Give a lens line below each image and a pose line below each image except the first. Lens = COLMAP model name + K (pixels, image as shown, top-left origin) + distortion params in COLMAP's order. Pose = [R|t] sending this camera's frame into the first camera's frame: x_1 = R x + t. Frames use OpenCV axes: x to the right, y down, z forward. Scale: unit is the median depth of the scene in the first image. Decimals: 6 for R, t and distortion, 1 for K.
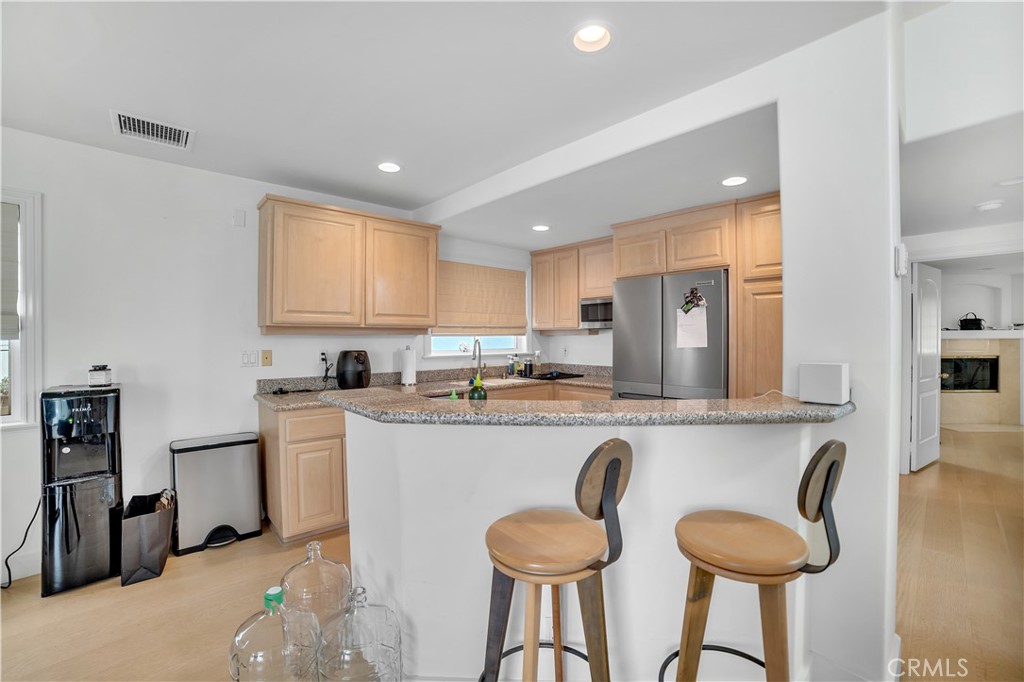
lens RADIAL K [[435.9, 0, 515.8], [0, 435.9, 339.1], [0, 0, 1]] dist [-0.100106, 0.038266]
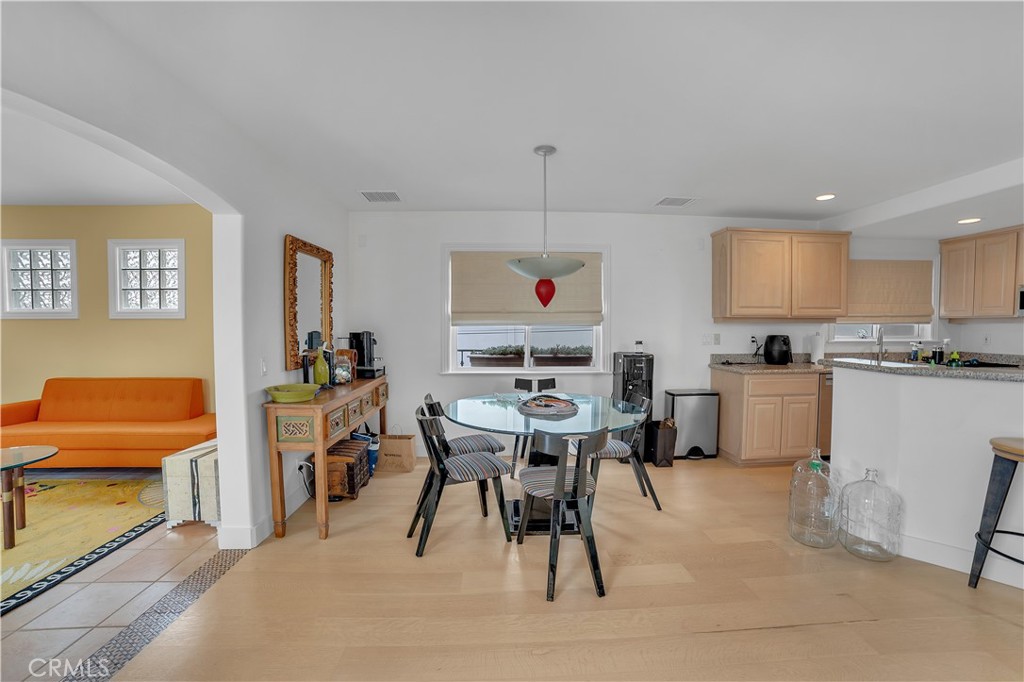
lens RADIAL K [[435.9, 0, 515.8], [0, 435.9, 339.1], [0, 0, 1]] dist [-0.100106, 0.038266]
pose [[0.777003, 0.021394, -0.629133, -0.184058], [-0.001879, 0.999497, 0.031668, -0.000886], [0.629494, -0.023424, 0.776652, -0.509632]]
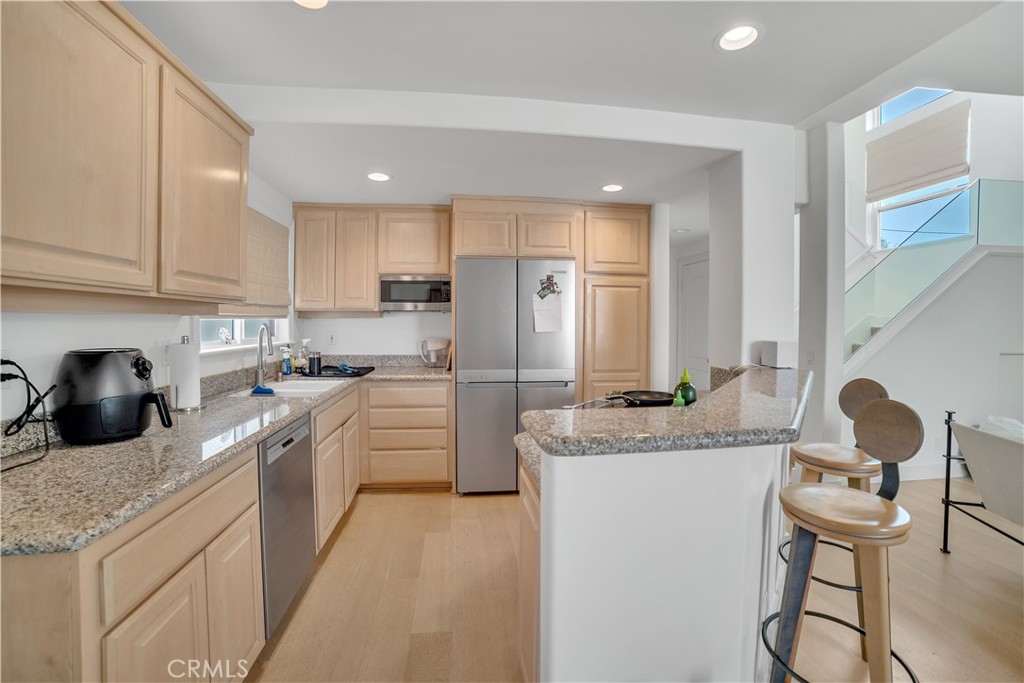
lens RADIAL K [[435.9, 0, 515.8], [0, 435.9, 339.6], [0, 0, 1]] dist [-0.100106, 0.038266]
pose [[0.578727, -0.028518, 0.815023, -0.467443], [-0.002611, 0.999318, 0.036820, 0.000196], [-0.815517, -0.023437, 0.578258, 0.409529]]
